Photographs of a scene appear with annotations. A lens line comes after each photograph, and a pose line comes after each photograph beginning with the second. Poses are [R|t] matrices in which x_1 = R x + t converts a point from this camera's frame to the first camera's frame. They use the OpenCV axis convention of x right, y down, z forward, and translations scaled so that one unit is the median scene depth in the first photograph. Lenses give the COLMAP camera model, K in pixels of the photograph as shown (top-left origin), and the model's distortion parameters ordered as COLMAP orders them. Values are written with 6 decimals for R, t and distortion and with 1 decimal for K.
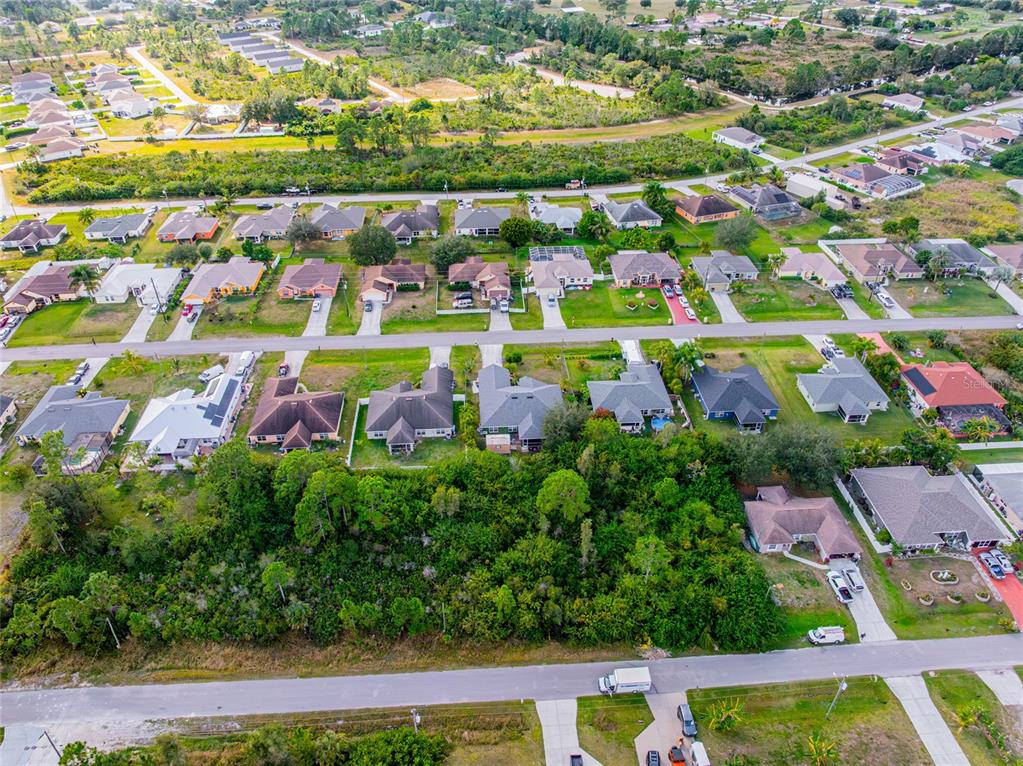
lens RADIAL K [[719.2, 0, 511.5], [0, 719.2, 383.0], [0, 0, 1]] dist [-0.043155, -0.000137]
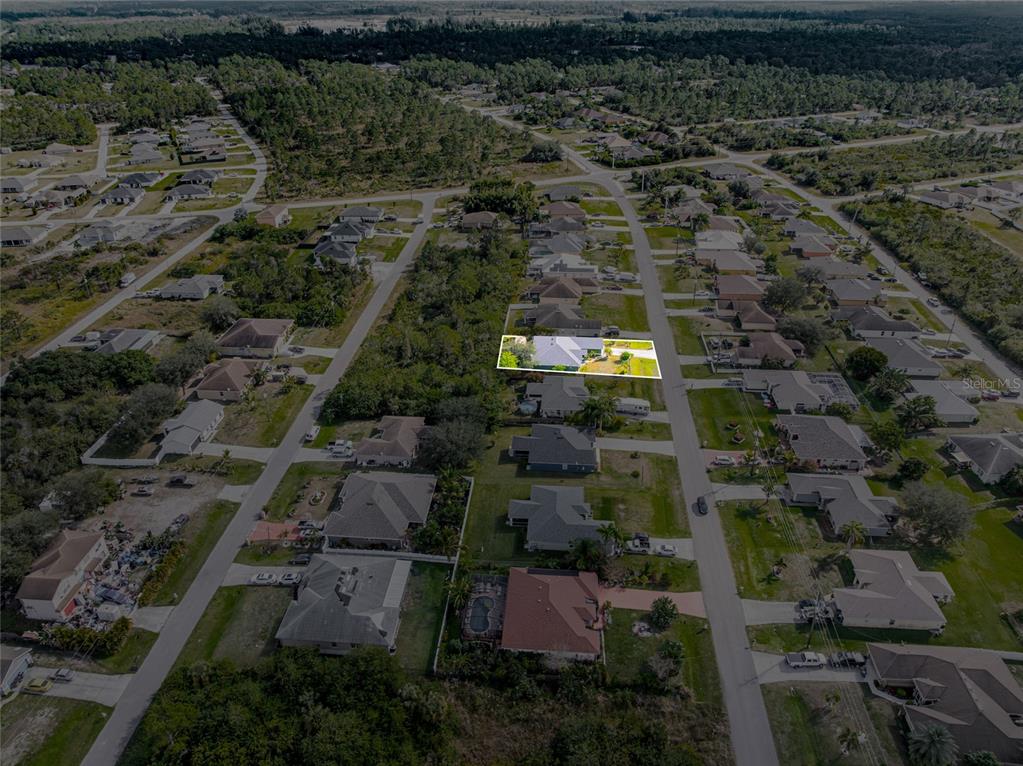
lens RADIAL K [[719.2, 0, 511.5], [0, 719.2, 383.0], [0, 0, 1]] dist [-0.043155, -0.000137]
pose [[-0.143969, 0.489823, -0.859853, 0.979023], [-0.577035, 0.664339, 0.475062, -0.419727], [0.803930, 0.564559, 0.187001, 0.574714]]
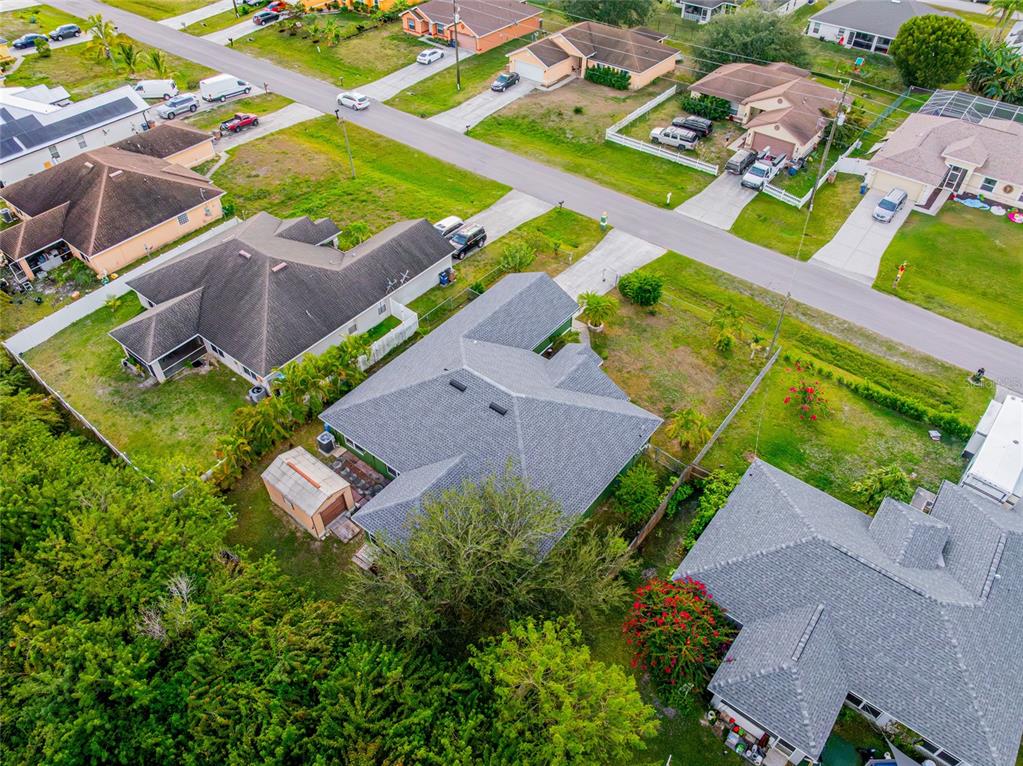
lens RADIAL K [[719.2, 0, 511.5], [0, 719.2, 383.0], [0, 0, 1]] dist [-0.043155, -0.000137]
pose [[0.744353, 0.466508, -0.477816, 0.128861], [-0.393742, 0.884515, 0.250202, -0.050753], [0.539357, 0.001898, 0.842075, 0.602152]]
